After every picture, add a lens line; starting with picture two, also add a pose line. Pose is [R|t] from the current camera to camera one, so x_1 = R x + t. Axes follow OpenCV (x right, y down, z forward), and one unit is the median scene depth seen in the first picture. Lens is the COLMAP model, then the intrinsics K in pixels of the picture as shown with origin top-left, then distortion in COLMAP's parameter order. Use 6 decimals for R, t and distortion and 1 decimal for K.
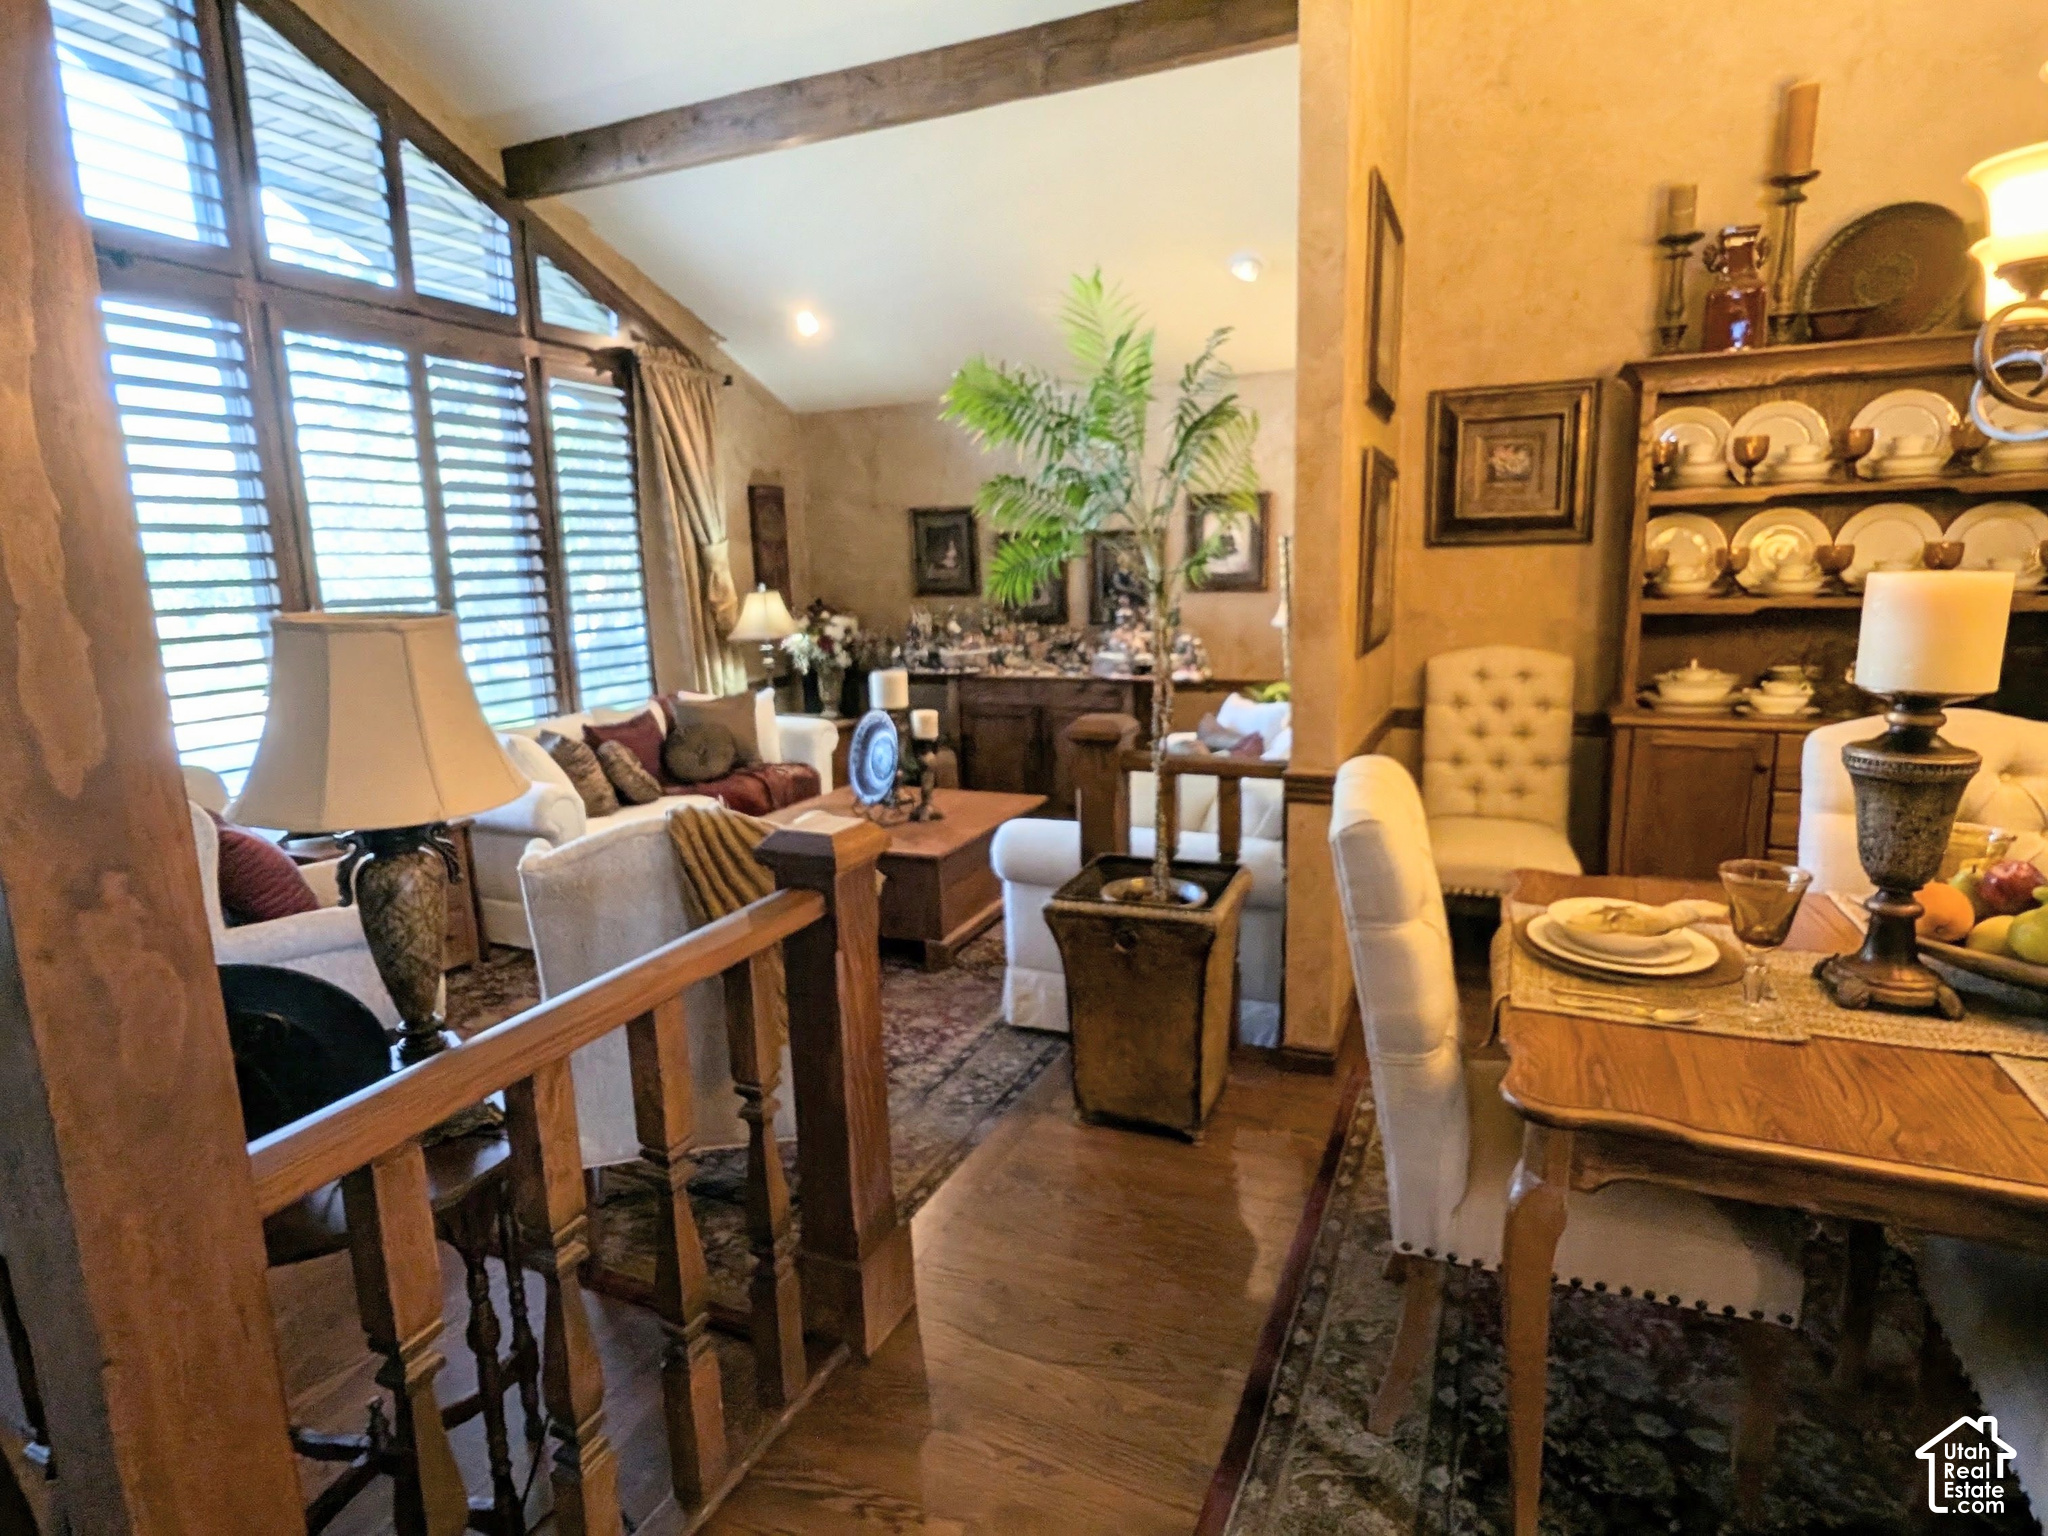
lens RADIAL K [[1081.0, 0, 1026.5], [0, 1081.0, 753.7], [0, 0, 1]] dist [0.003245, 0.001018]
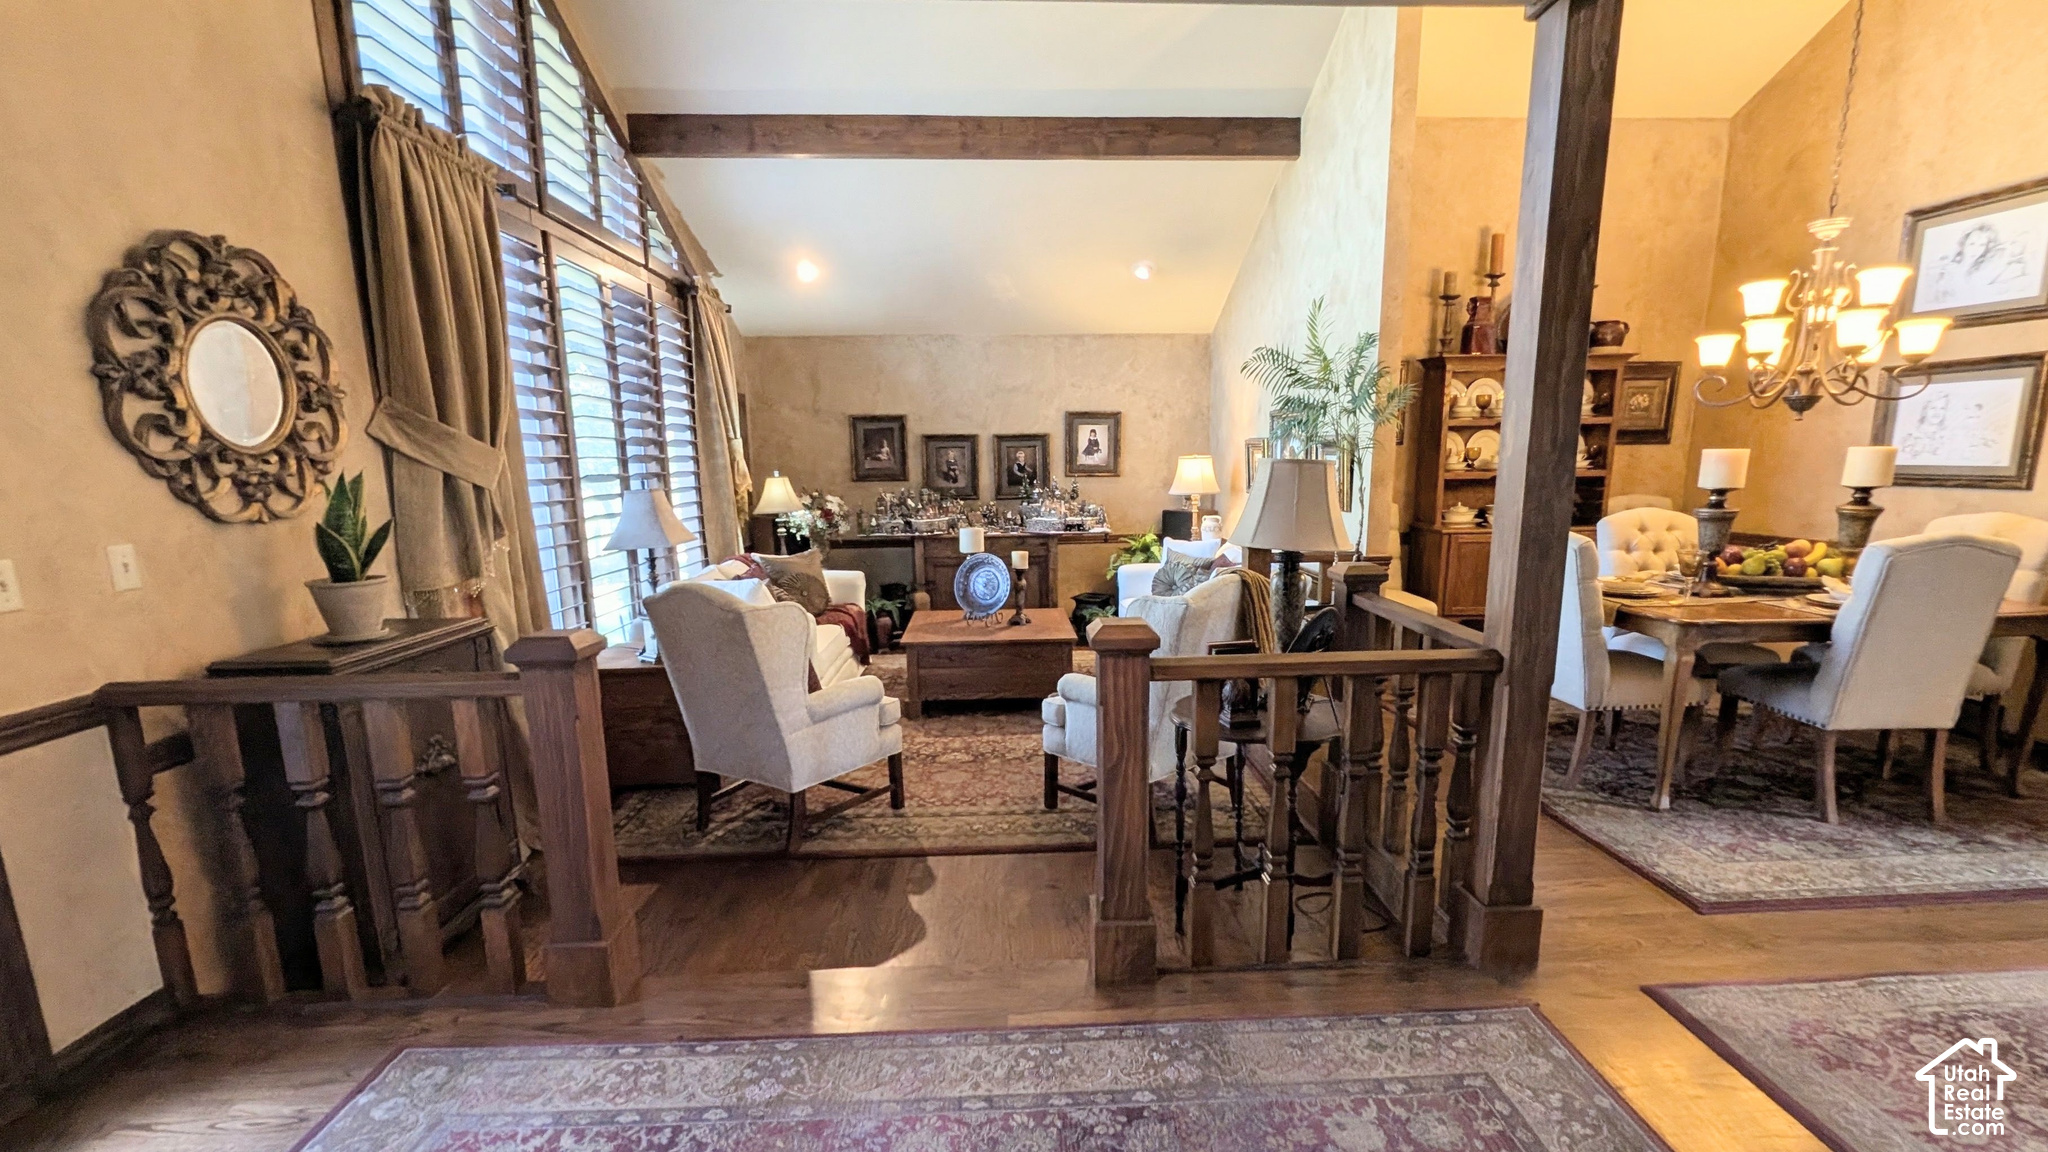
lens RADIAL K [[880.7, 0, 1049.9], [0, 880.7, 627.8], [0, 0, 1]] dist [0.001839, 0.000597]
pose [[0.898424, -0.072770, 0.433057, -0.841910], [0.070887, 0.997273, 0.020517, 0.063415], [-0.433369, 0.012265, 0.901133, -0.170761]]
